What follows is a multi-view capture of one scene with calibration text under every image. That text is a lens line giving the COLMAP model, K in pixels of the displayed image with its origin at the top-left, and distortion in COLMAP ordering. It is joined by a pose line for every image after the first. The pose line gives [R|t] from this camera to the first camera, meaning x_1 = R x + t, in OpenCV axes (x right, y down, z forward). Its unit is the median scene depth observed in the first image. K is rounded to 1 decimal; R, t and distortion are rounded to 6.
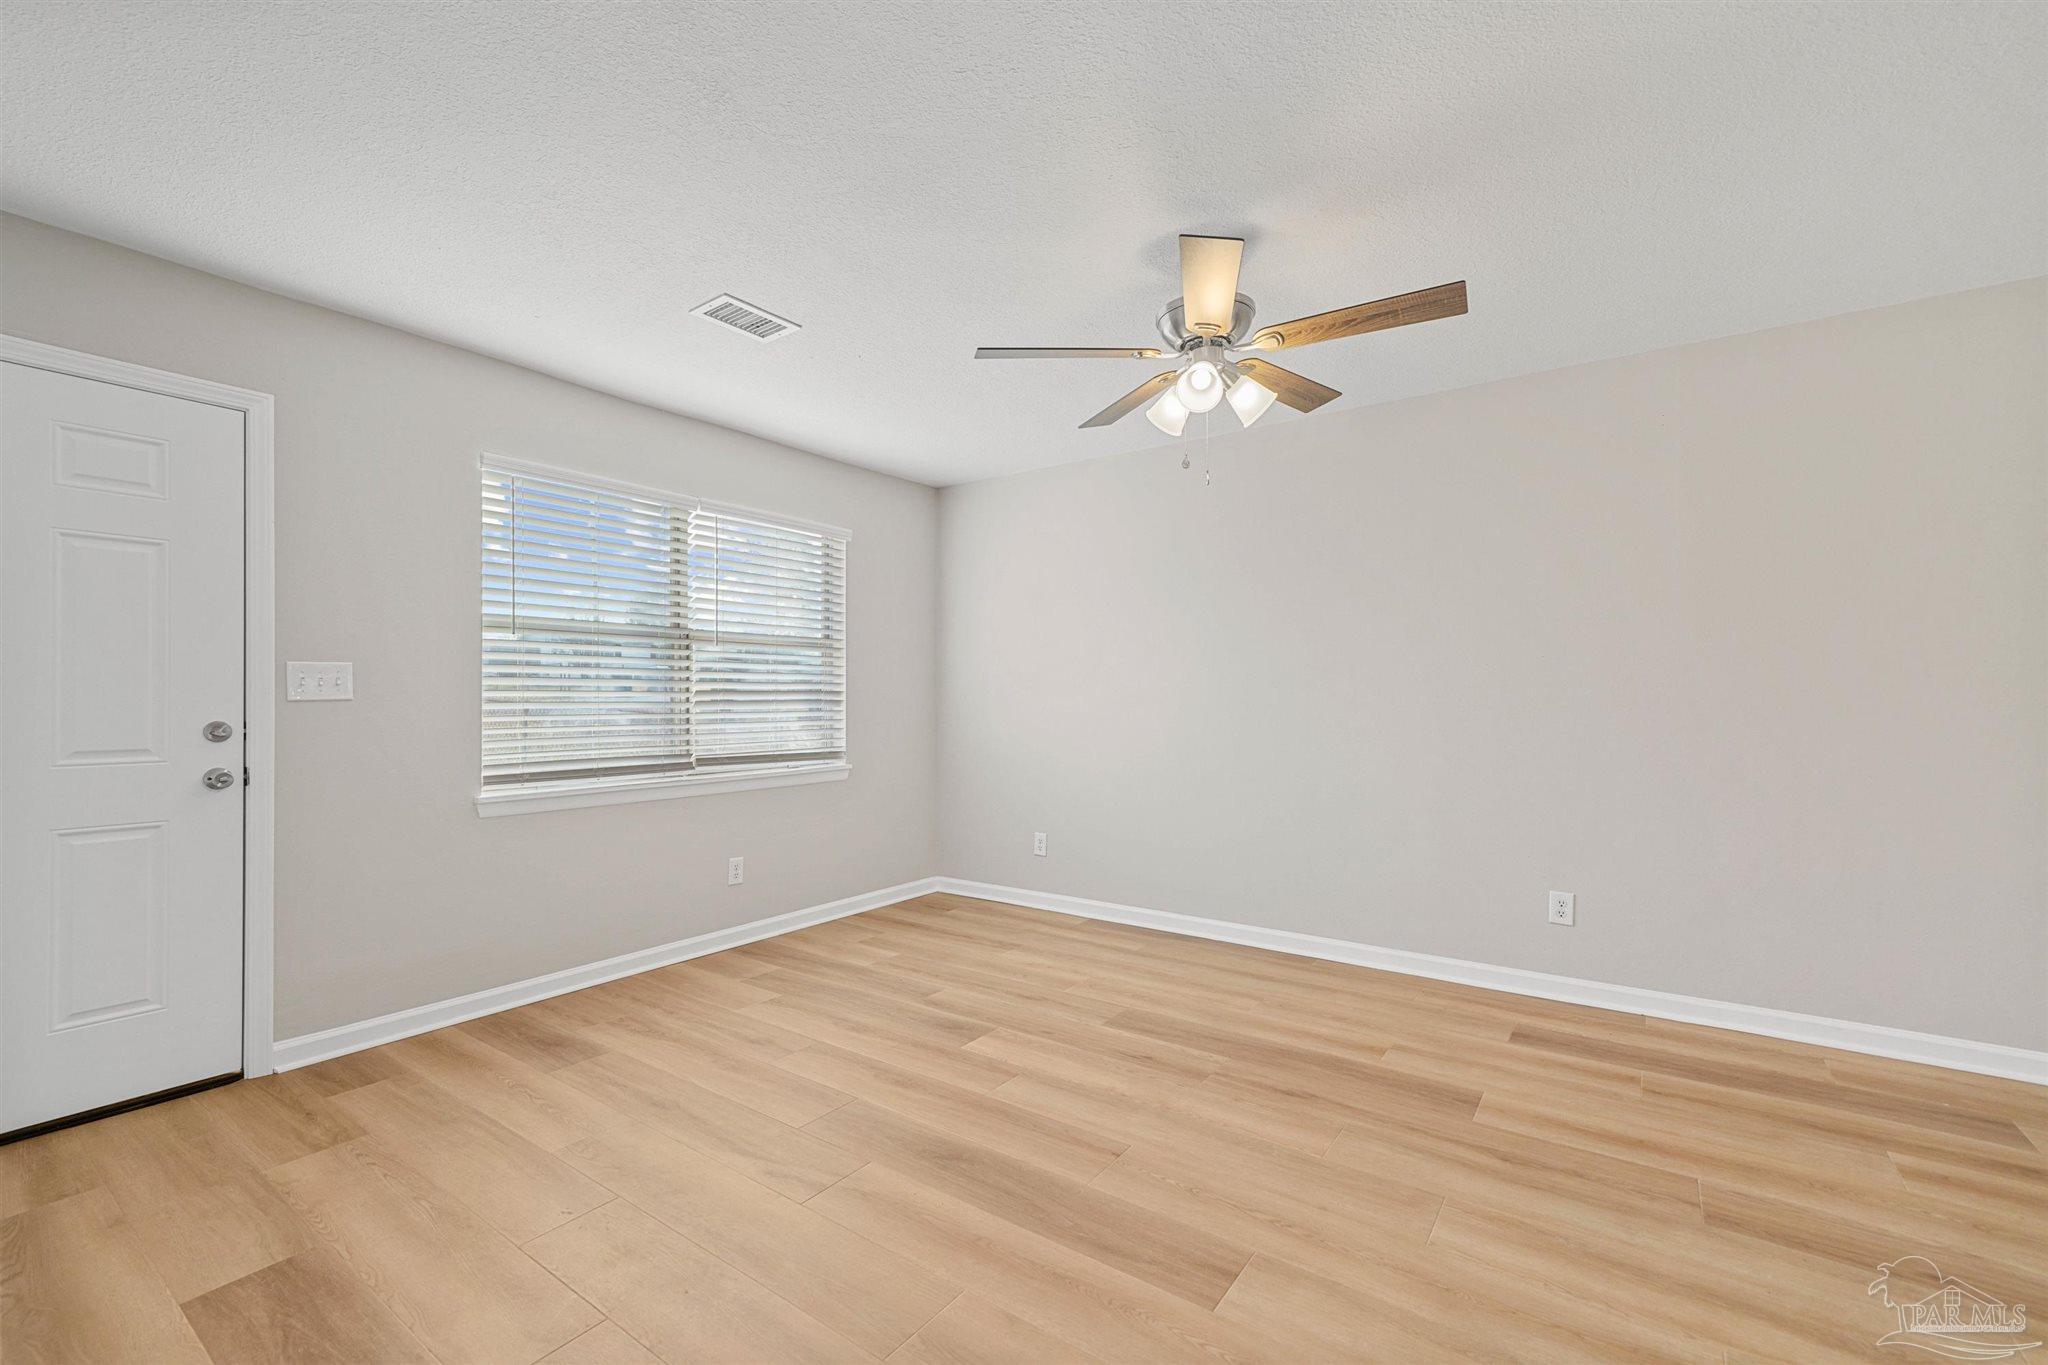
lens RADIAL K [[862.2, 0, 1016.6], [0, 862.2, 700.4], [0, 0, 1]] dist [0.001044, 0.002495]
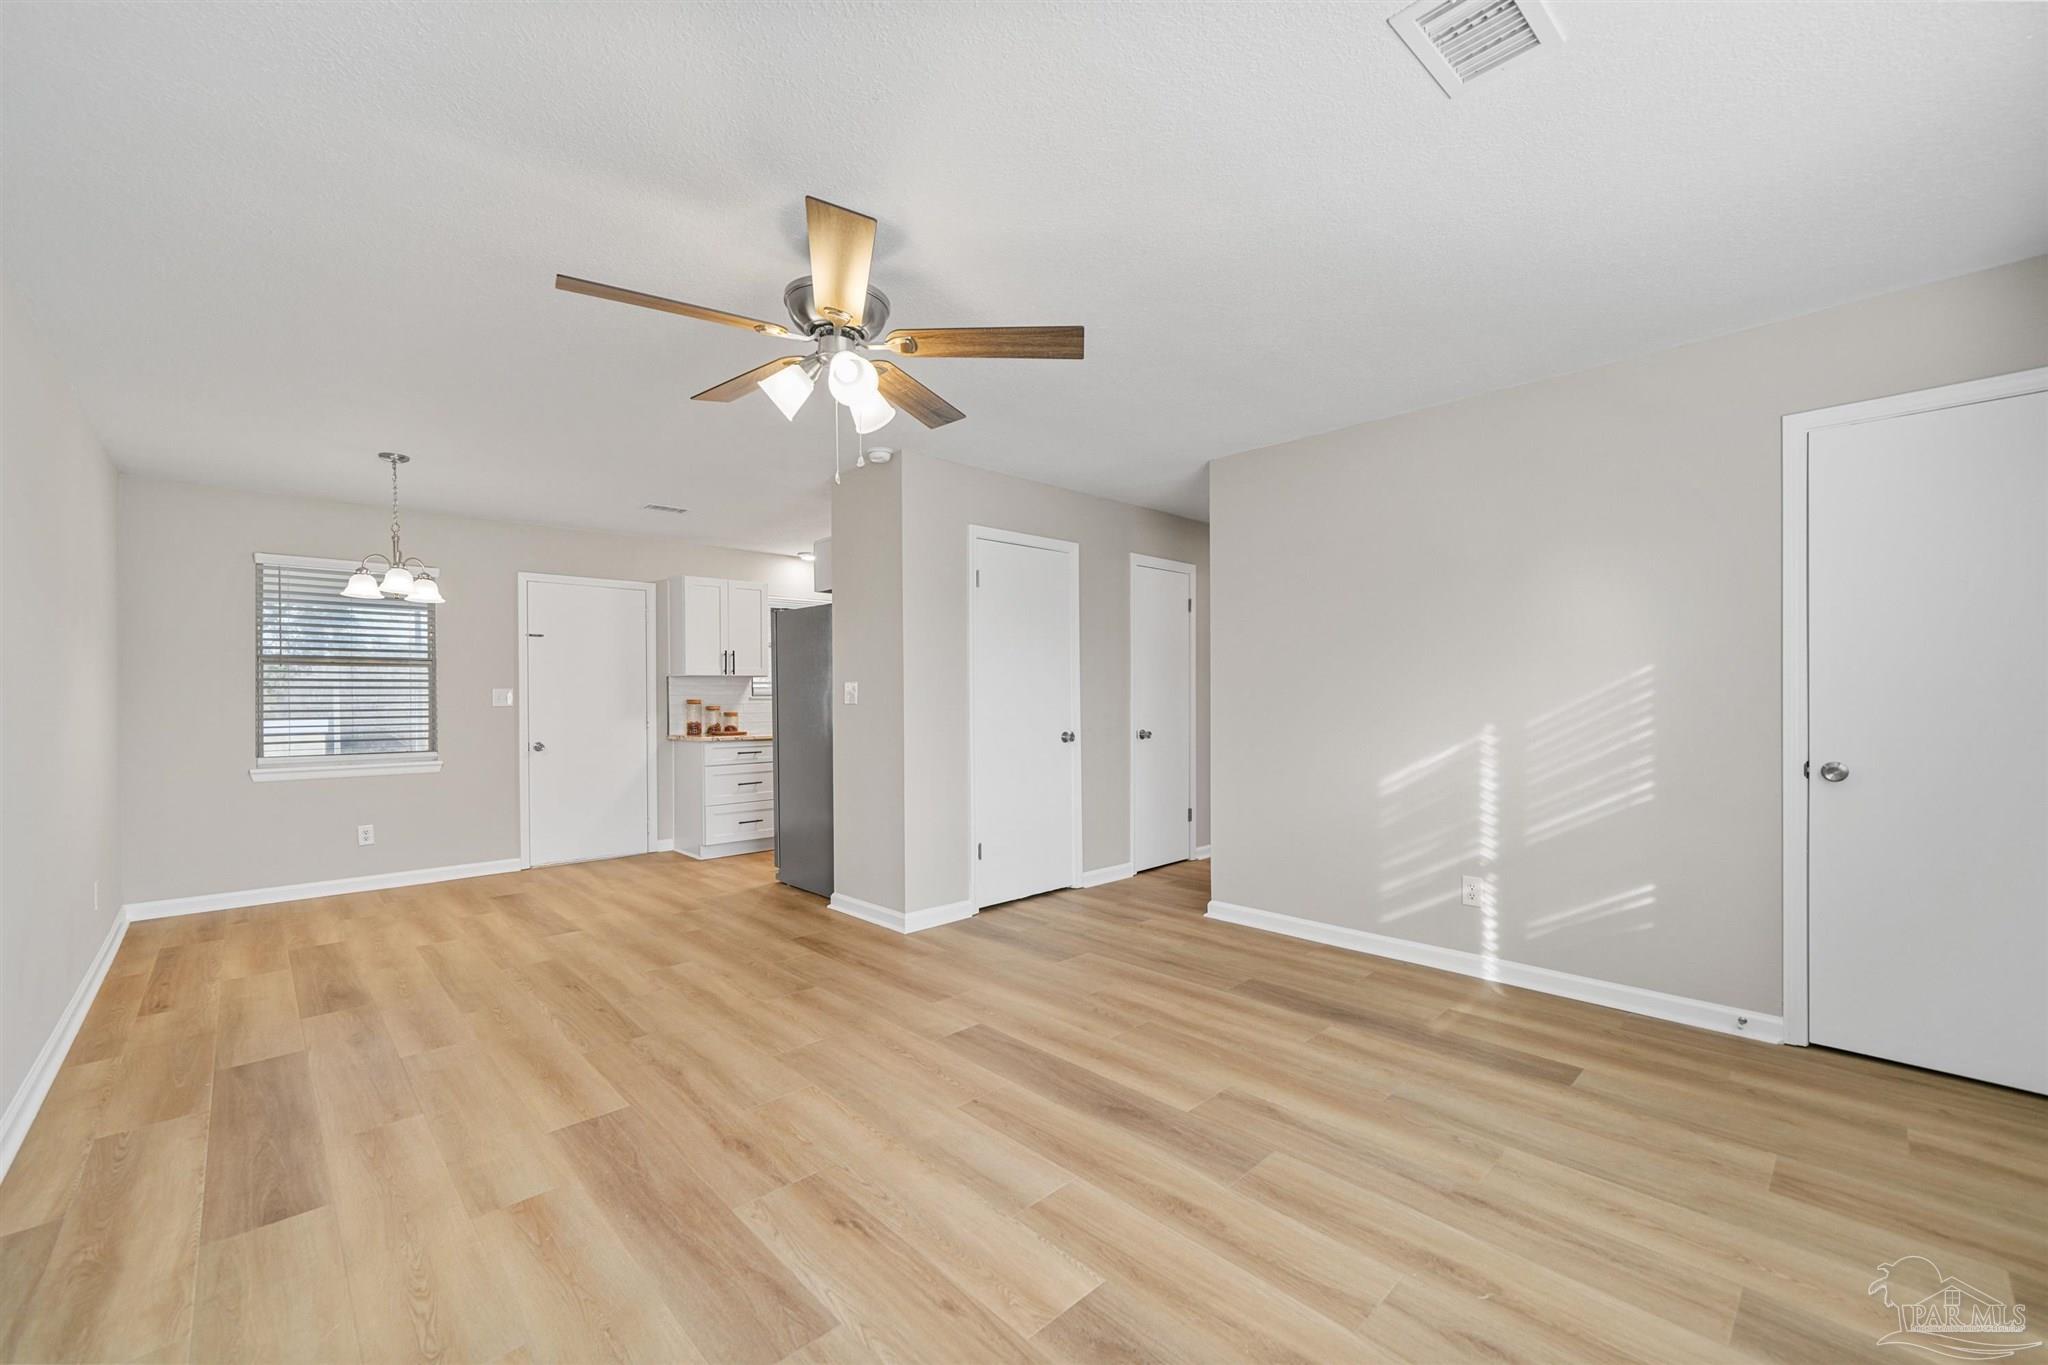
lens RADIAL K [[827.0, 0, 1012.1], [0, 827.0, 699.8], [0, 0, 1]] dist [-0.003883, 0.000421]
pose [[-0.980763, 0.006236, 0.195103, -0.109841], [0.007597, 0.999952, 0.006231, -0.015775], [-0.195055, 0.007593, -0.980763, 1.479055]]
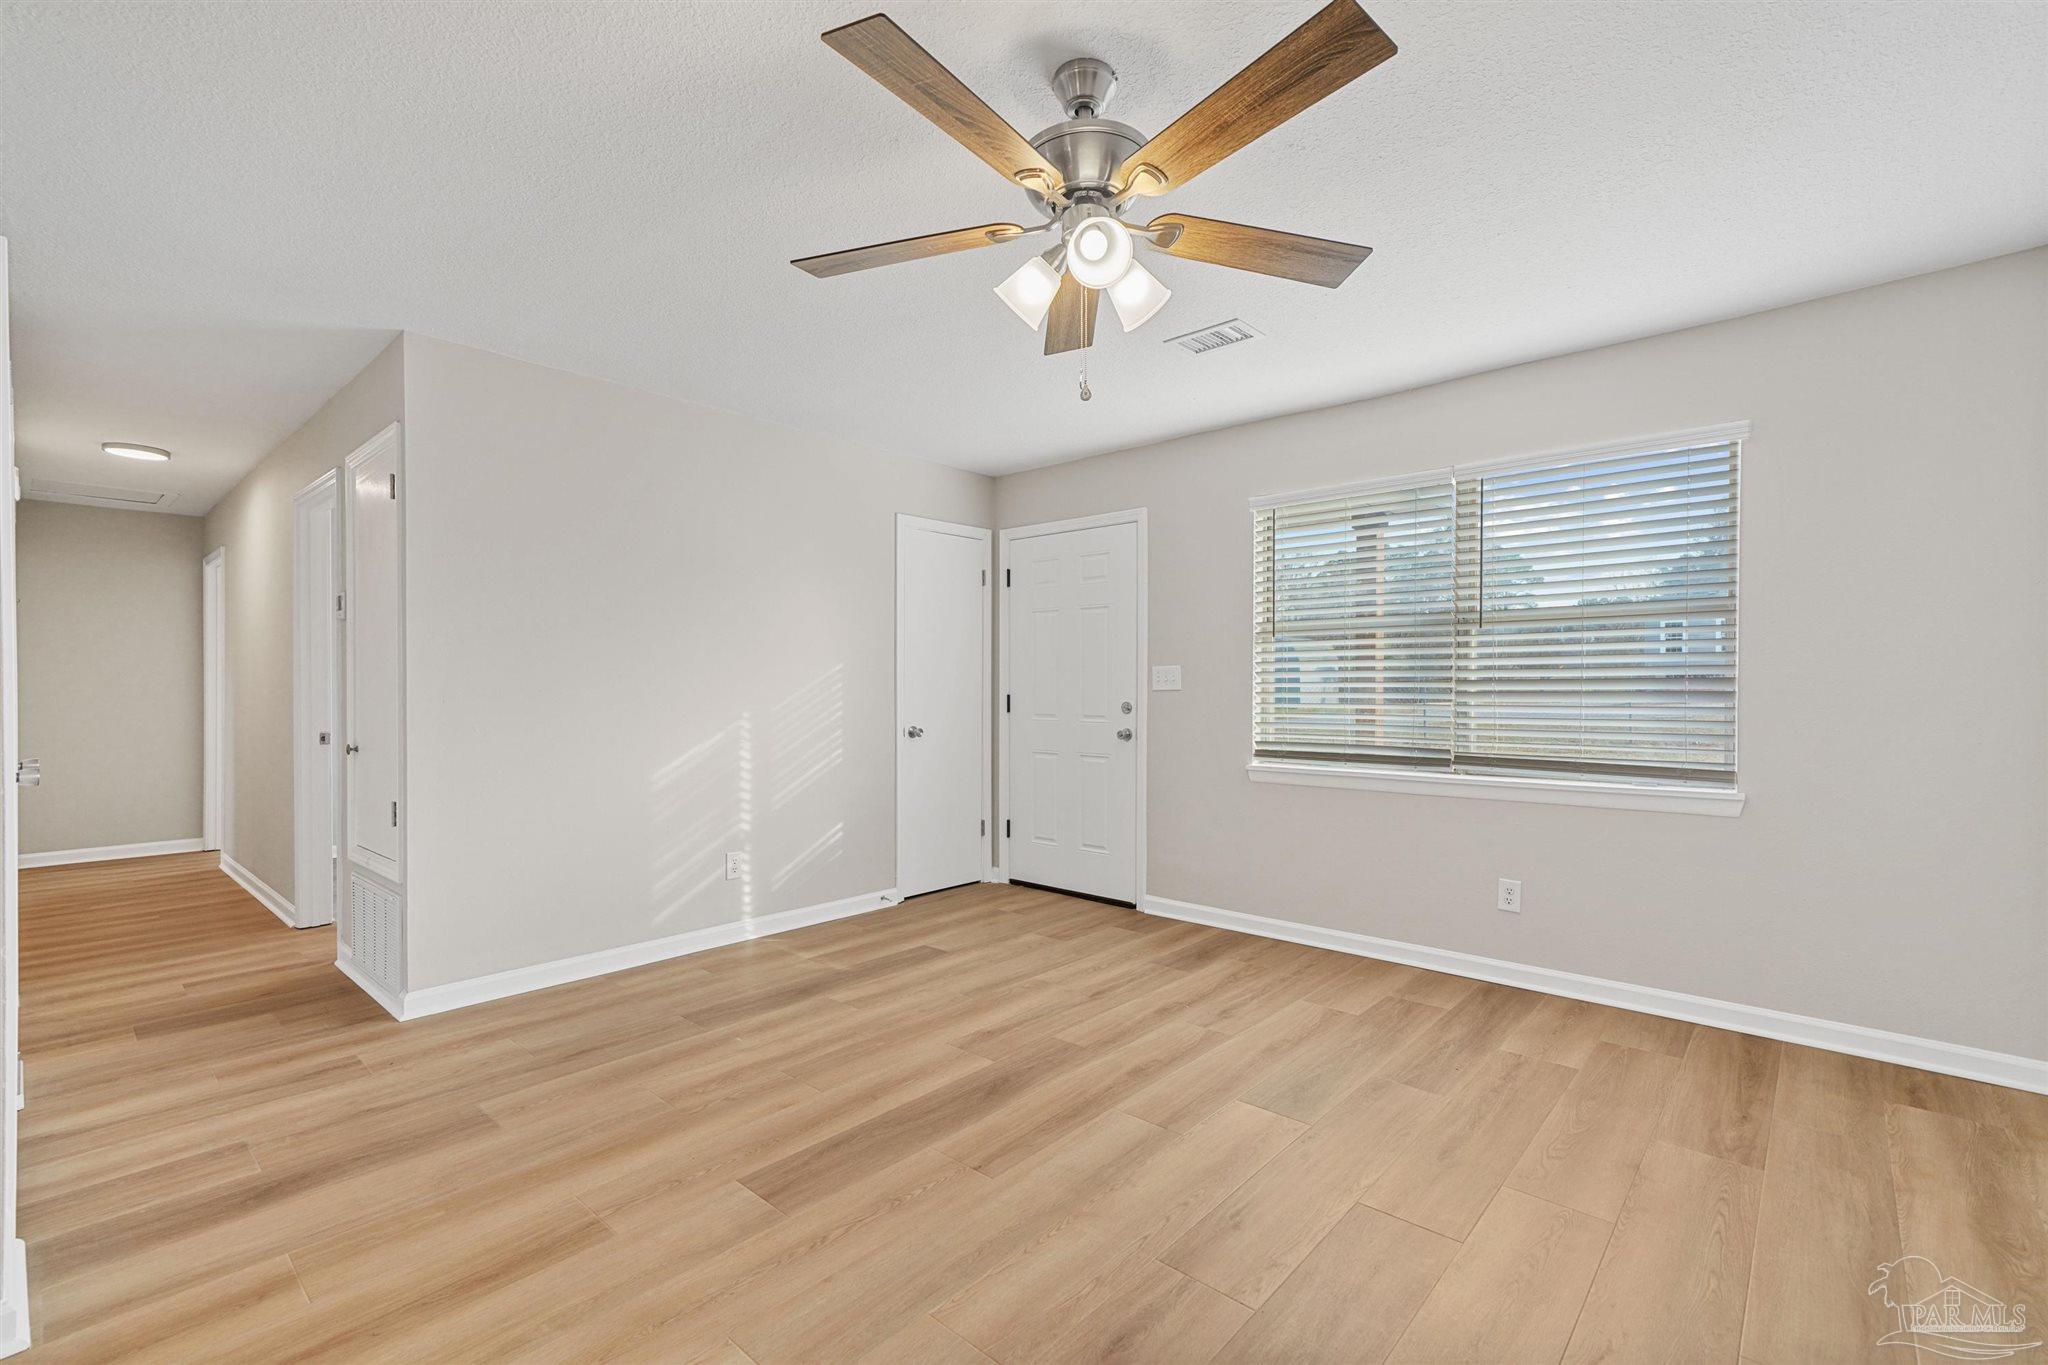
lens RADIAL K [[910.4, 0, 1021.4], [0, 910.4, 696.0], [0, 0, 1]] dist [0.007537, 0.000647]
pose [[-0.109042, 0.012973, -0.993952, 0.794812], [0.002207, 0.999916, 0.012808, -0.010259], [0.994035, -0.000797, -0.109062, 0.825280]]
